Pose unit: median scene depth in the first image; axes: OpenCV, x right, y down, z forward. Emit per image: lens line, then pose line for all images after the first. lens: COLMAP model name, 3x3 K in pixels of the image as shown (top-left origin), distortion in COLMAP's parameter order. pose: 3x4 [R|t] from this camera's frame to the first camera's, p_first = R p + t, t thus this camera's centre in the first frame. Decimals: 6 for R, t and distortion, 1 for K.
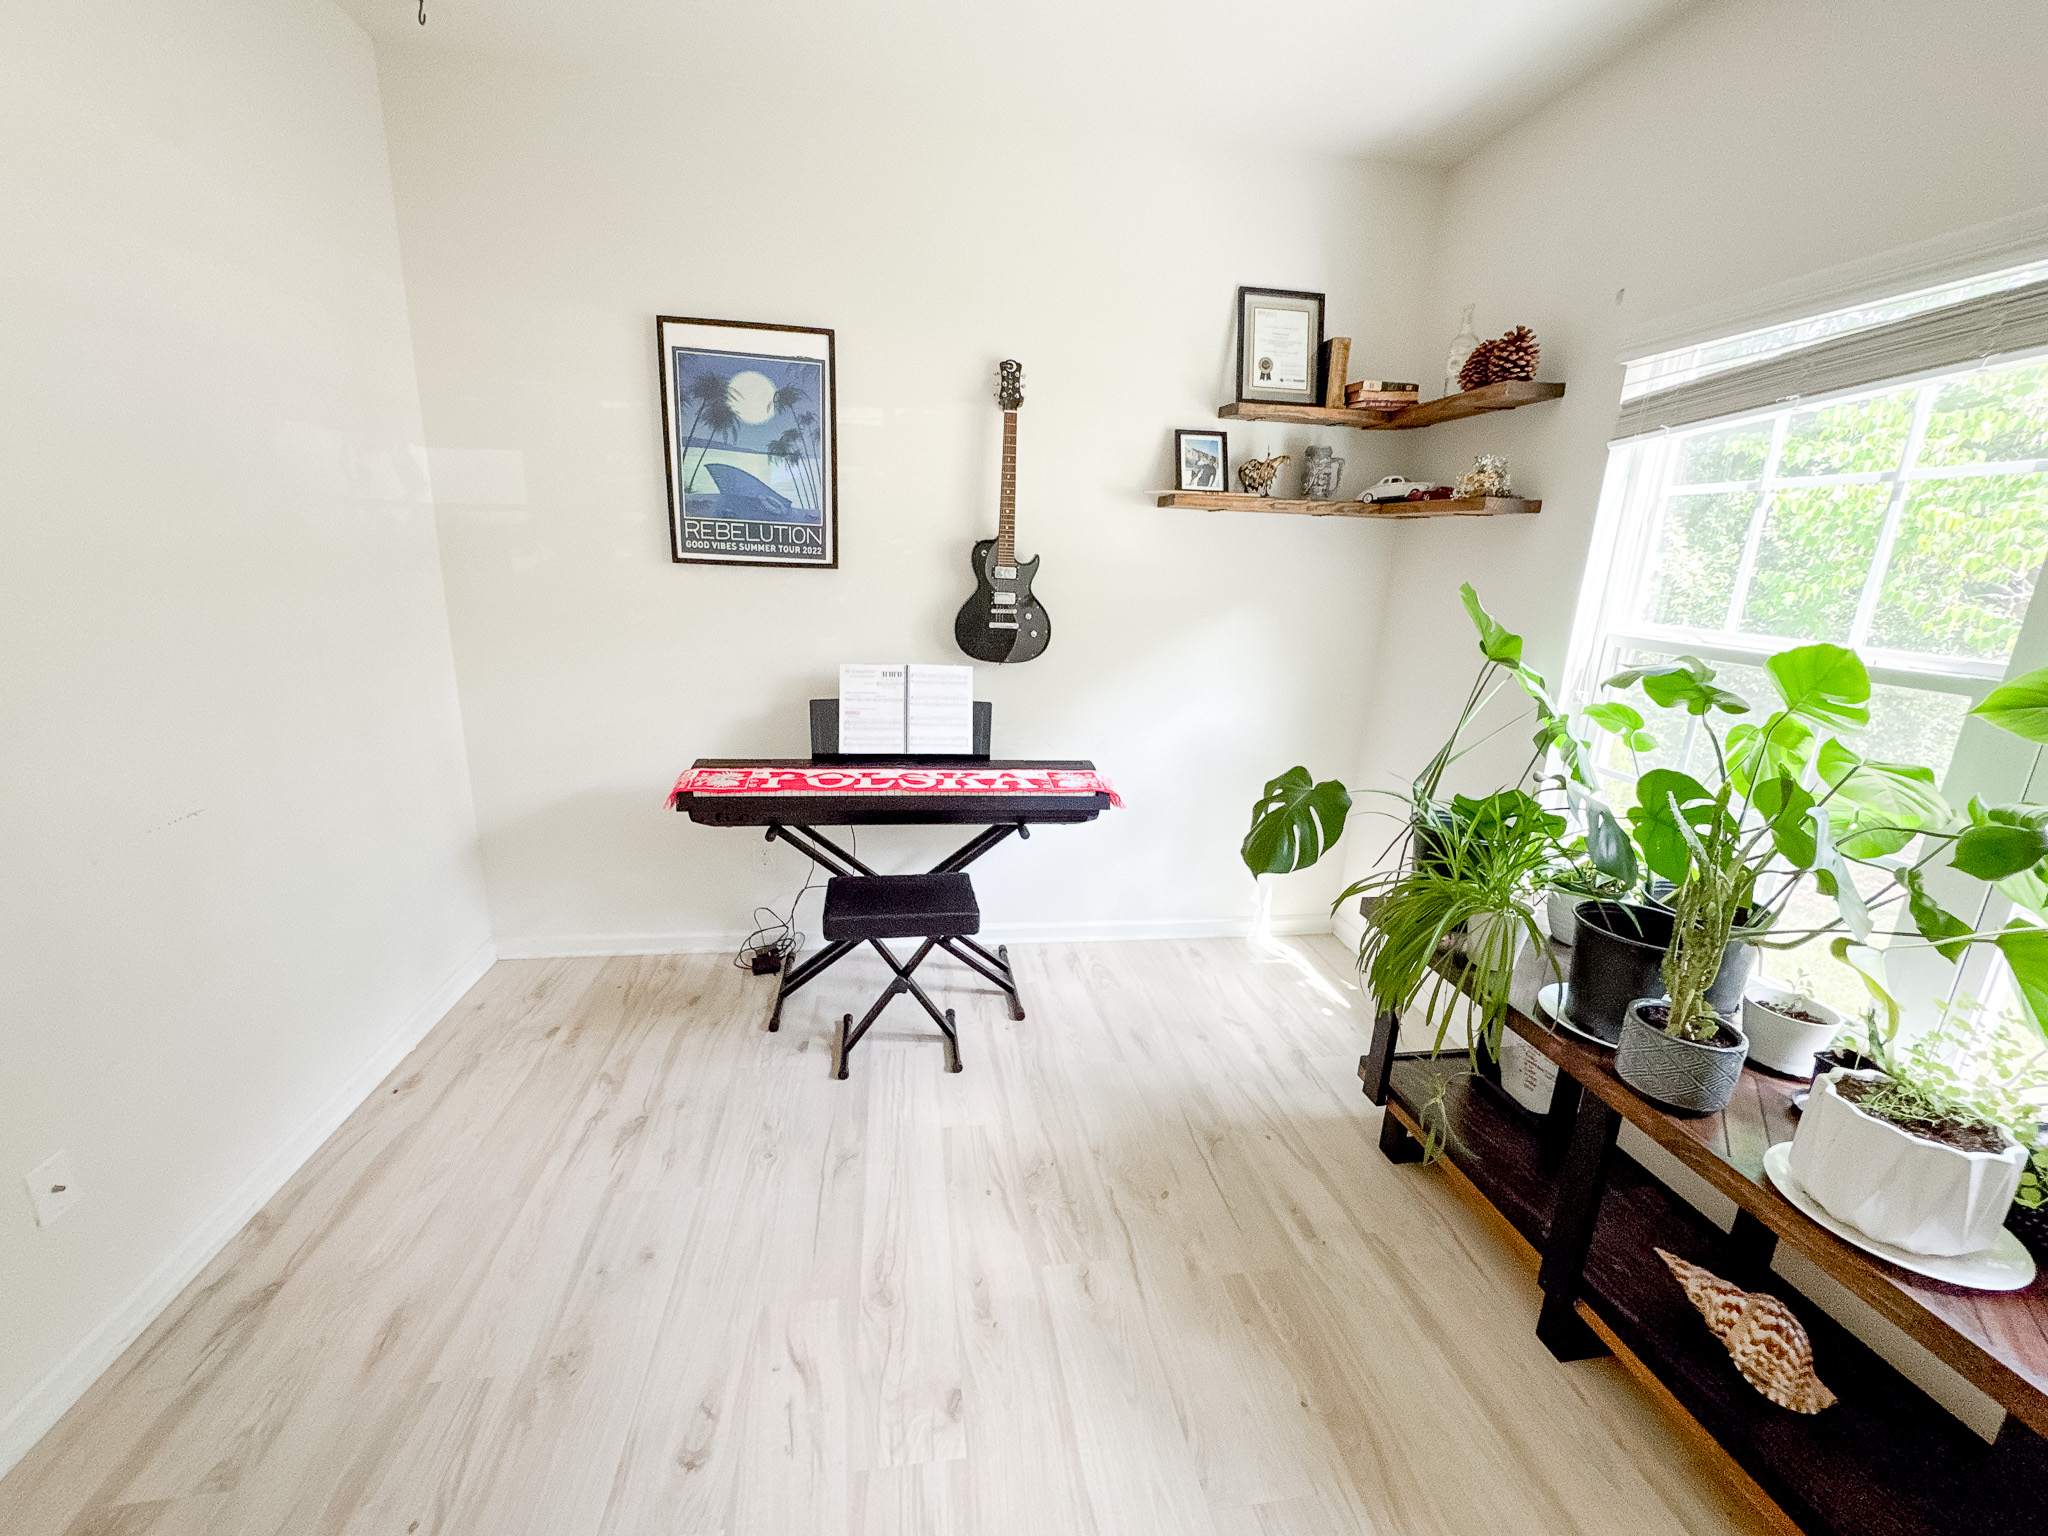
lens RADIAL K [[834.3, 0, 1024.0], [0, 834.3, 768.0], [0, 0, 1]] dist [0.000142, 0.000253]
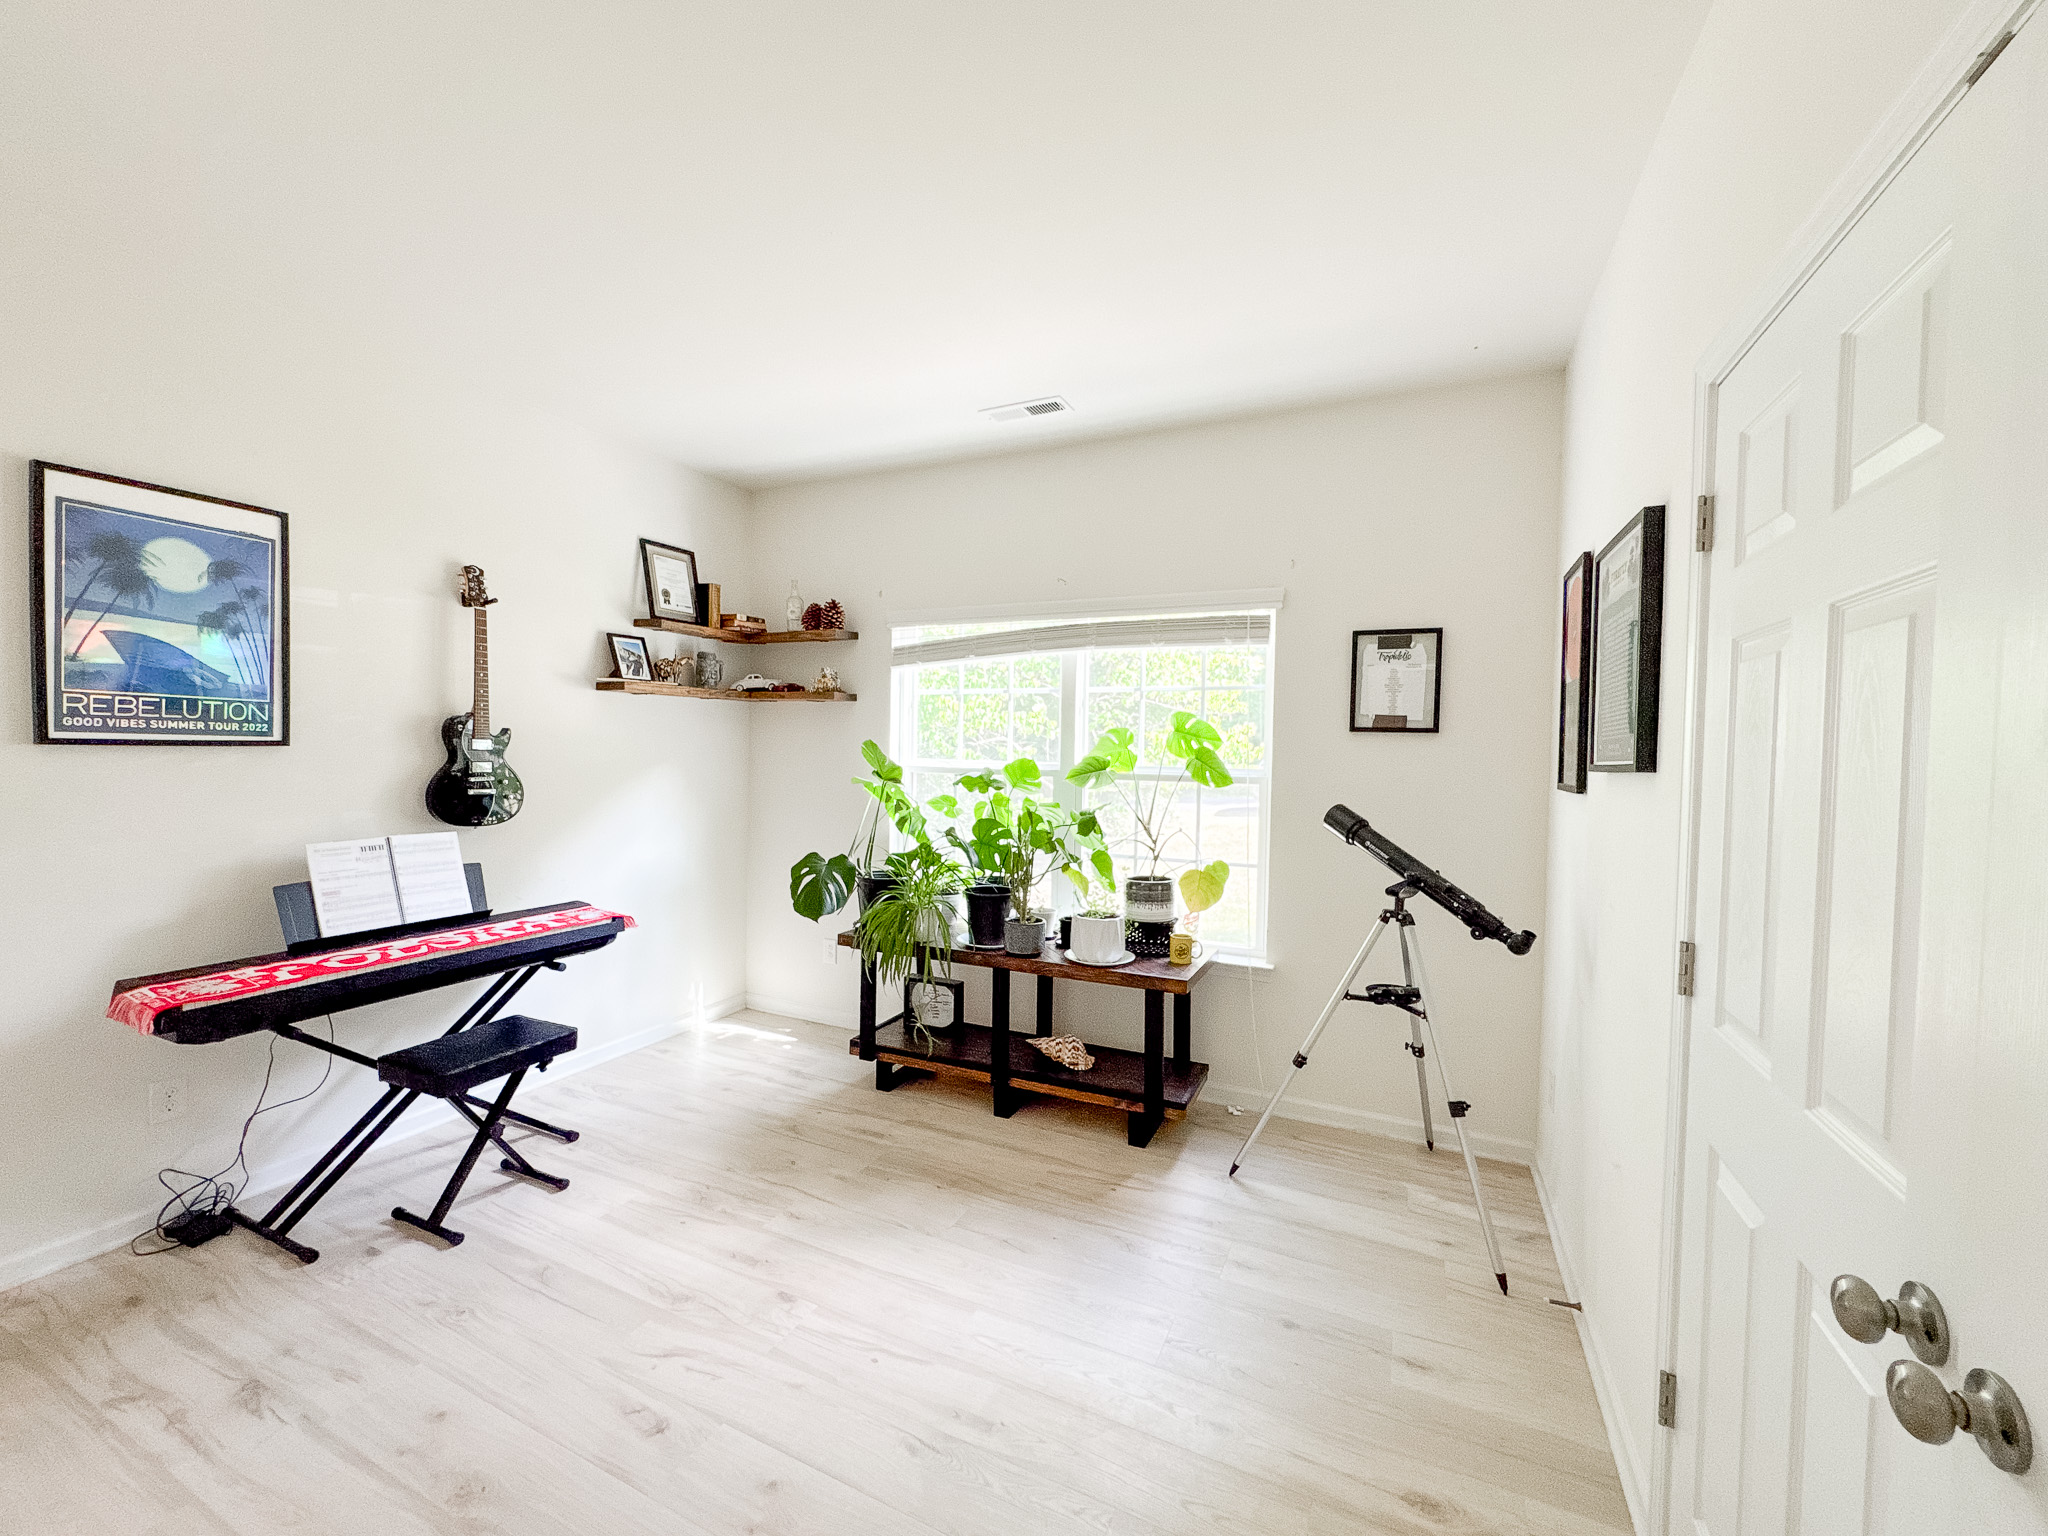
lens RADIAL K [[804.8, 0, 1024.0], [0, 804.8, 768.0], [0, 0, 1]] dist [0.000146, 0.000159]
pose [[0.563415, -0.054218, 0.824393, -0.521967], [0.214174, 0.973317, -0.082360, 0.039887], [-0.797931, 0.222966, 0.559993, -0.172453]]
